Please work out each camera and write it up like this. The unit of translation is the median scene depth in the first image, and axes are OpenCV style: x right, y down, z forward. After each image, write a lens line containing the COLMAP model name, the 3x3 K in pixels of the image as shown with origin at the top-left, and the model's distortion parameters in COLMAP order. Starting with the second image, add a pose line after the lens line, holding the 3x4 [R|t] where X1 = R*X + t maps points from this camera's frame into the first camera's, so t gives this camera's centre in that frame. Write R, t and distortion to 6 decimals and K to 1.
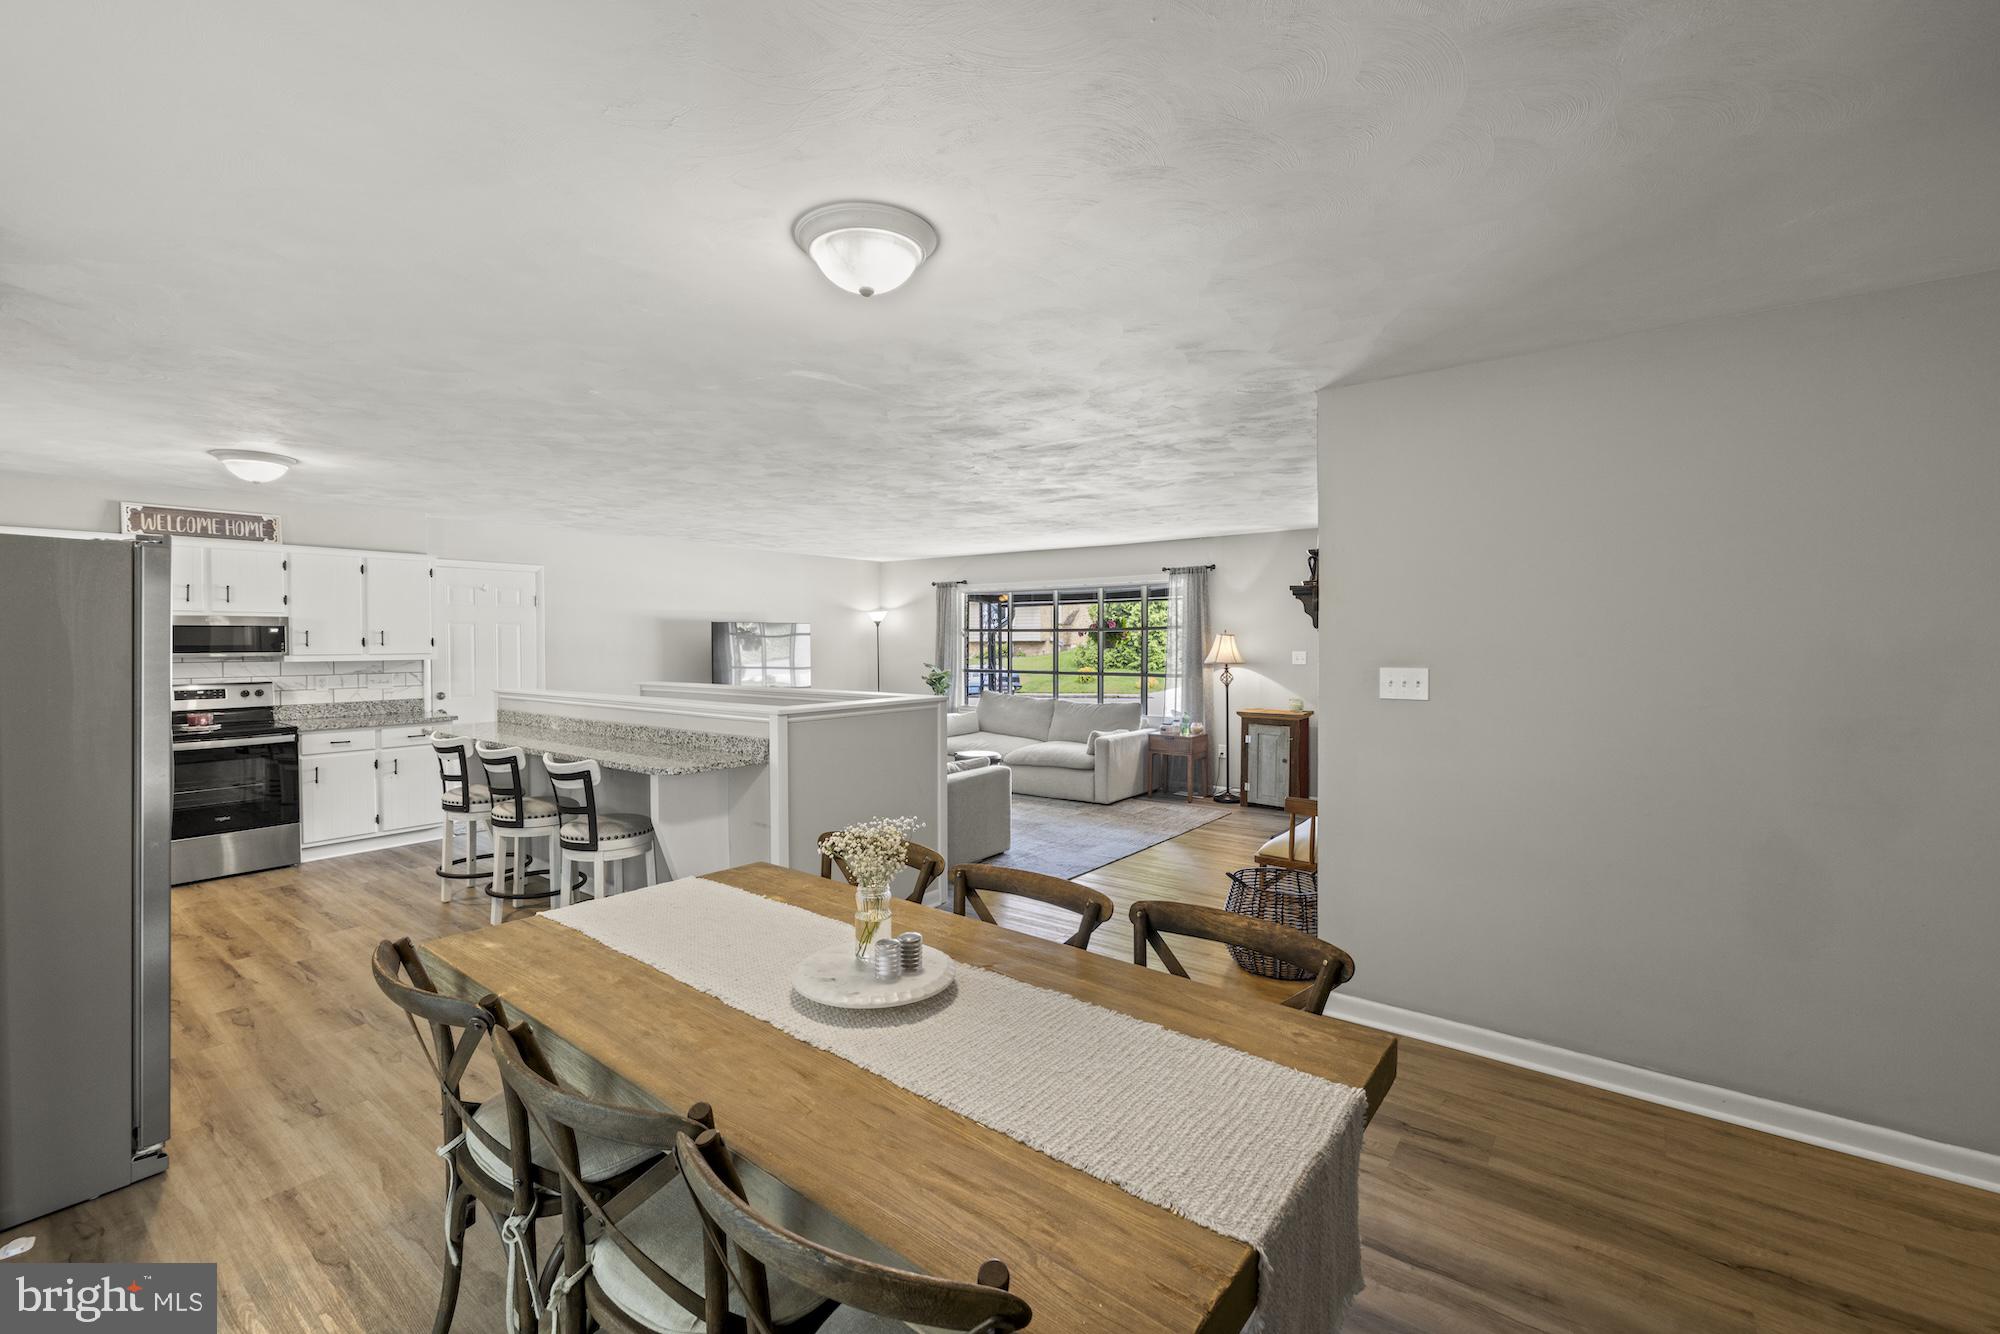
lens RADIAL K [[845.3, 0, 981.8], [0, 845.3, 656.0], [0, 0, 1]] dist [-0.002768, 0.001655]
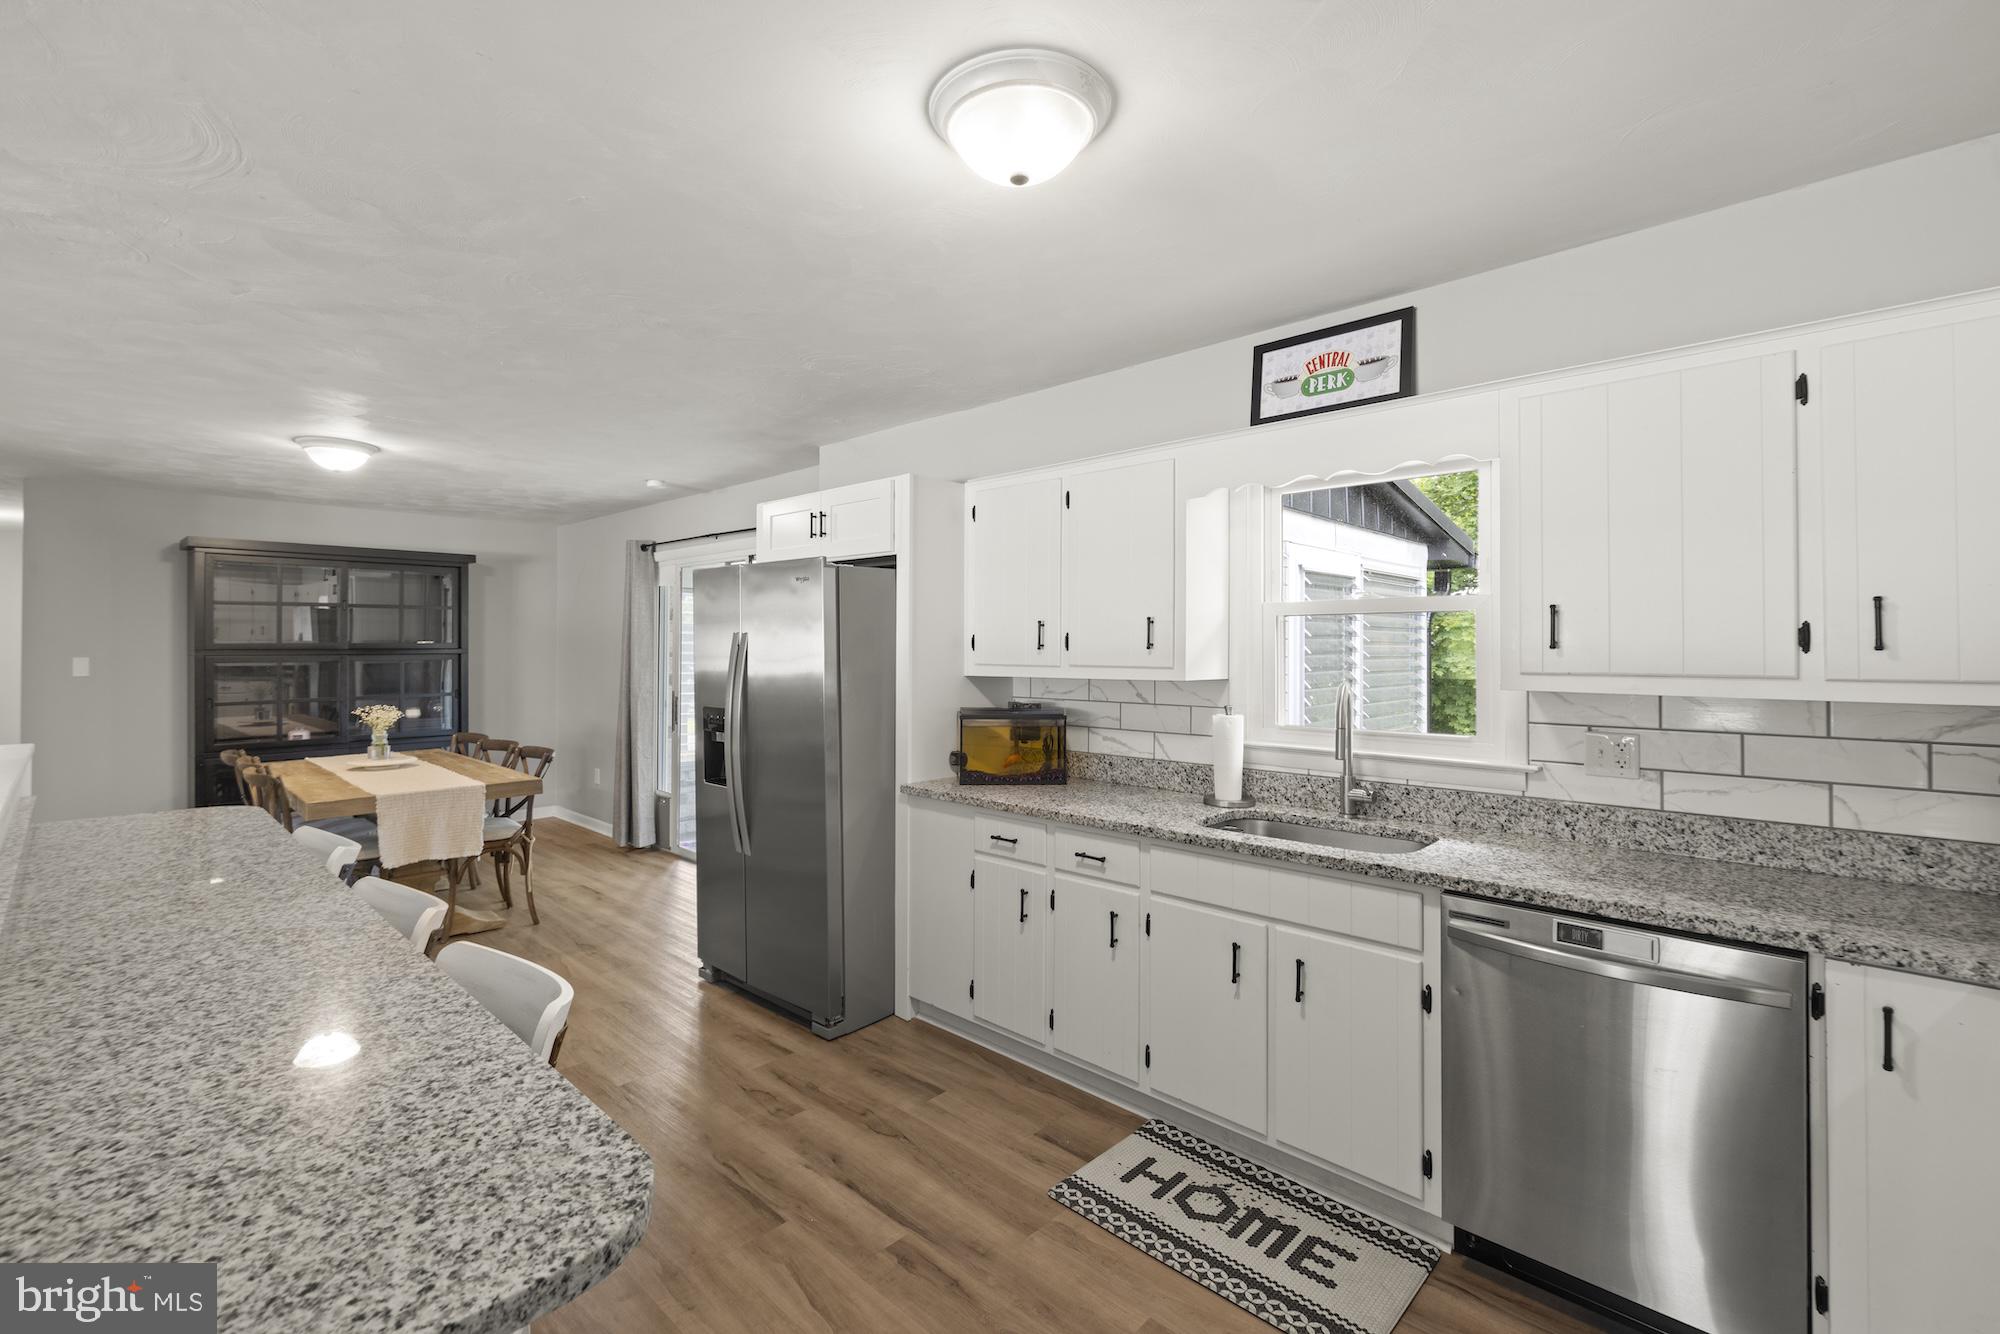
lens RADIAL K [[863.2, 0, 970.6], [0, 863.2, 644.0], [0, 0, 1]] dist [0.001880, -0.000772]
pose [[-0.994831, 0.000954, 0.101538, -0.598121], [0.002684, 0.999854, 0.016904, -0.011838], [-0.101507, 0.017089, -0.994688, 0.931051]]
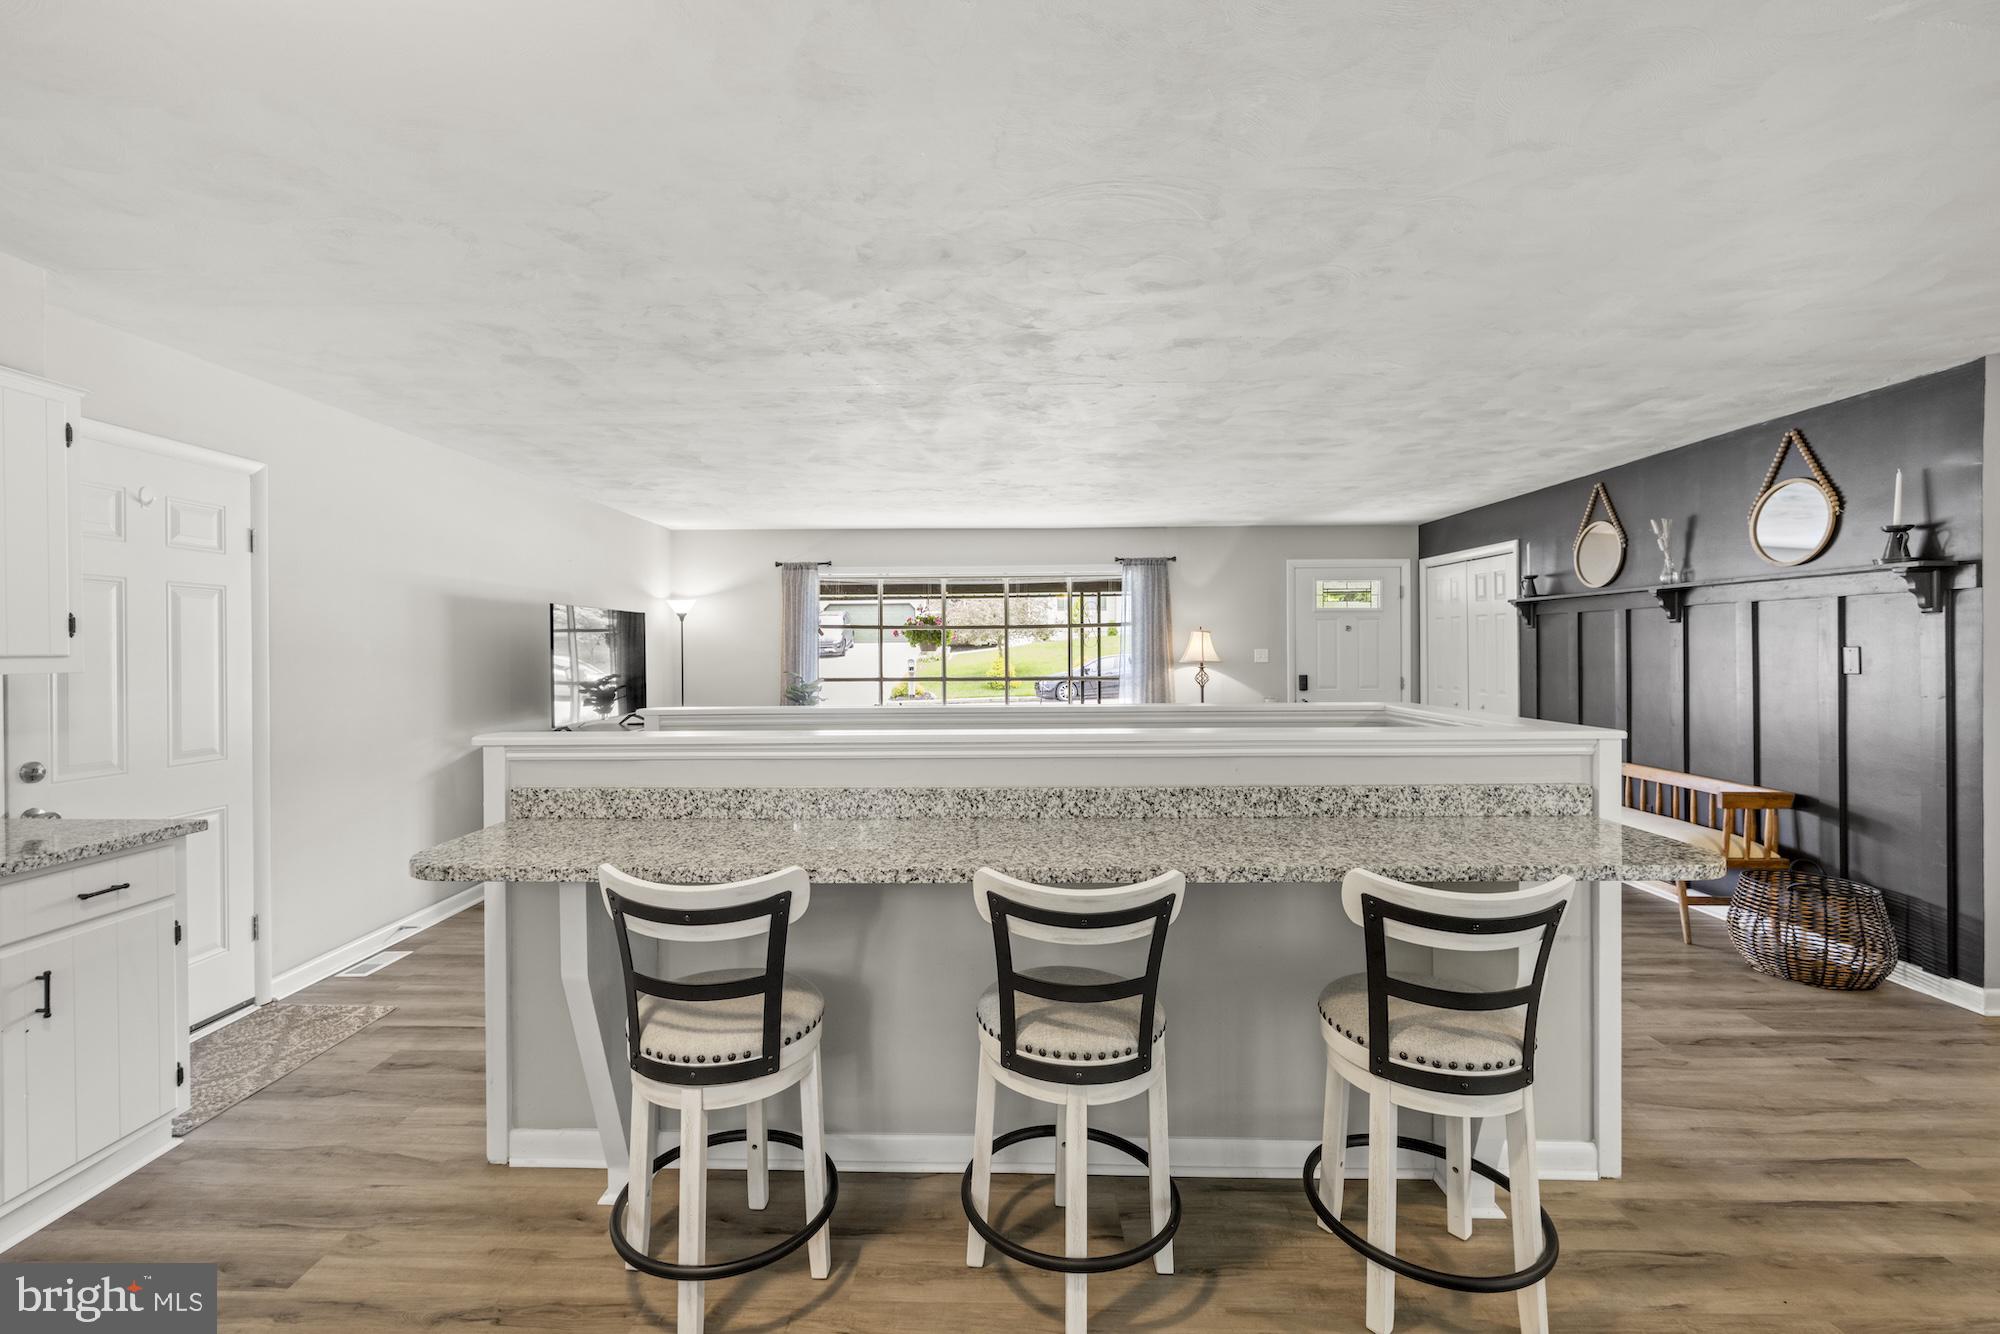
lens RADIAL K [[845.3, 0, 971.3], [0, 845.3, 650.6], [0, 0, 1]] dist [-0.002768, 0.001655]
pose [[0.803563, -0.004340, 0.595203, -0.558235], [0.016571, 0.999749, -0.015081, 0.006379], [-0.594989, 0.021982, 0.803434, 0.478239]]
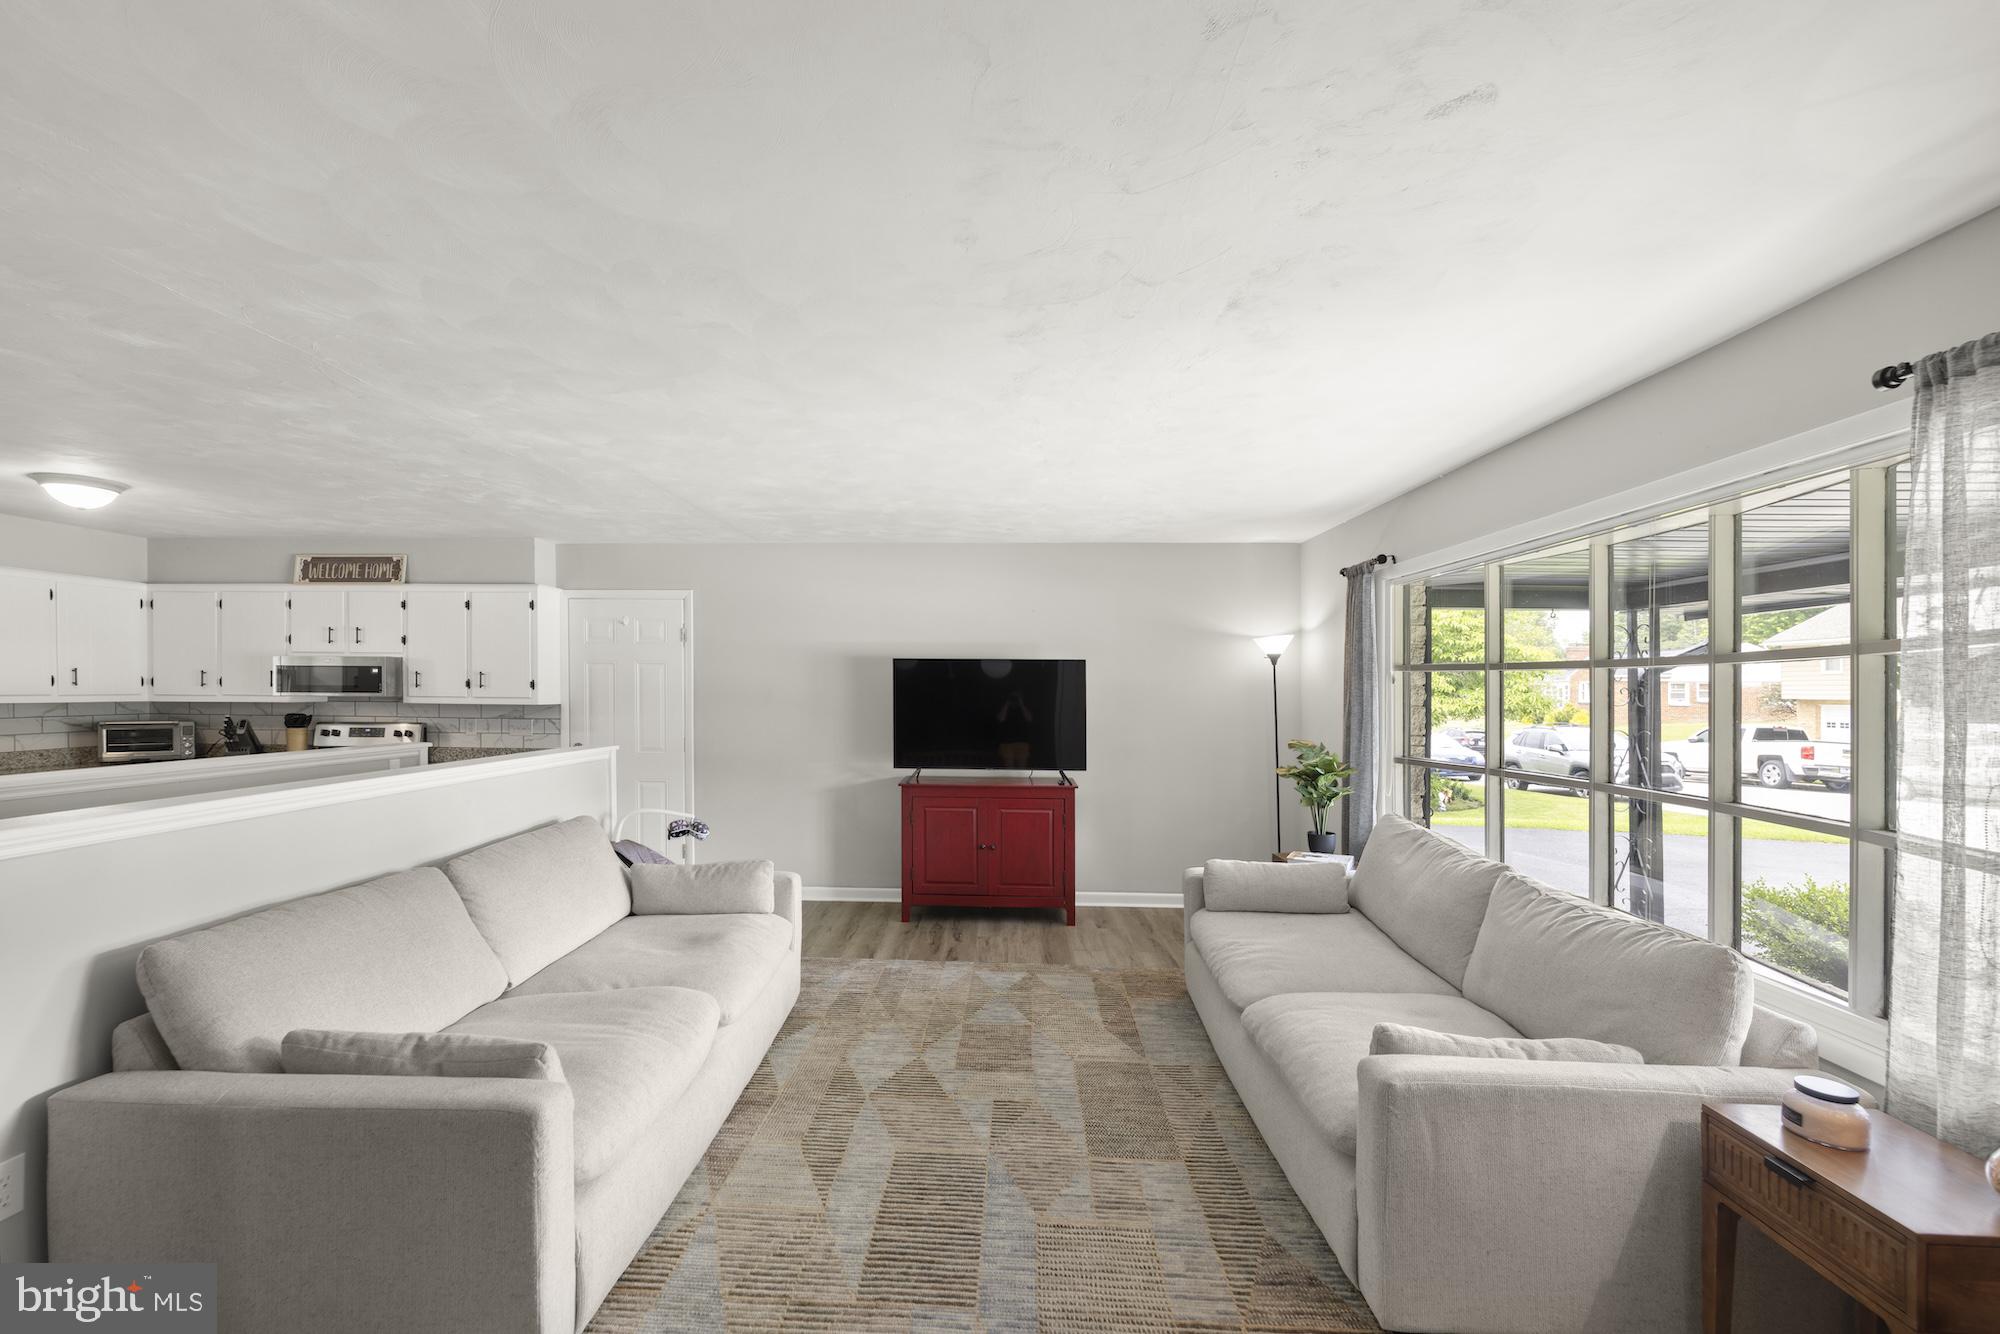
lens RADIAL K [[863.2, 0, 960.6], [0, 863.2, 698.1], [0, 0, 1]] dist [0.001880, -0.000772]
pose [[0.574318, 0.016837, -0.818459, 0.330665], [-0.026019, 0.999659, 0.002306, -0.016242], [0.818219, 0.019971, 0.574560, 0.854835]]
